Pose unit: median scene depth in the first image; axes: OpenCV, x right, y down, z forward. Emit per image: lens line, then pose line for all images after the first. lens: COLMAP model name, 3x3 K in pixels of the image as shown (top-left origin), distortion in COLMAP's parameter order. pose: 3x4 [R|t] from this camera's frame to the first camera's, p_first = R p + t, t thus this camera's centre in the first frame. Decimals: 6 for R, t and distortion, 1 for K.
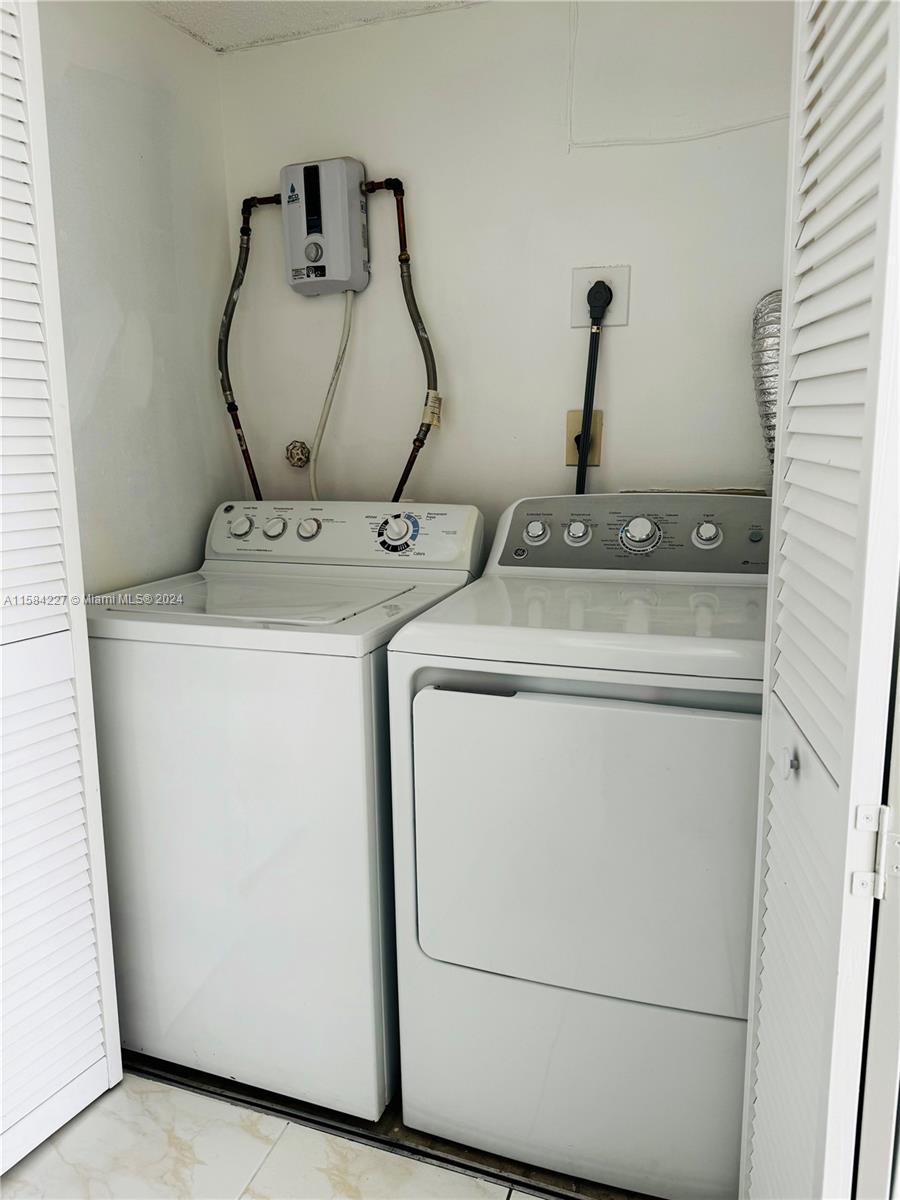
lens RADIAL K [[1023.4, 0, 453.3], [0, 1023.4, 637.6], [0, 0, 1]] dist [0.179403, -0.378553]
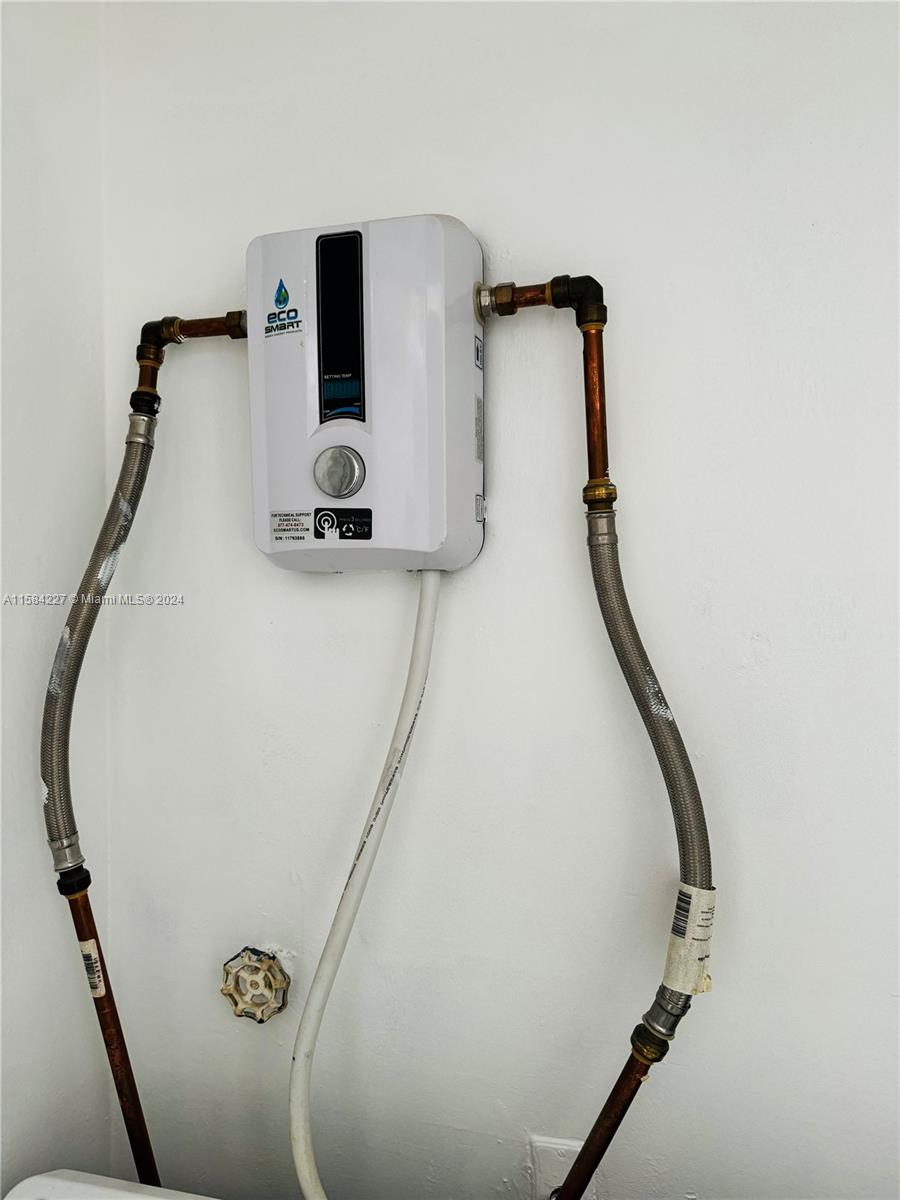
lens RADIAL K [[1023.4, 0, 453.3], [0, 1023.4, 637.6], [0, 0, 1]] dist [0.179403, -0.378553]
pose [[0.997329, 0.020361, 0.070149, -0.116675], [-0.010098, 0.989576, -0.143660, -0.261718], [-0.072343, 0.142568, 0.987138, 0.656693]]
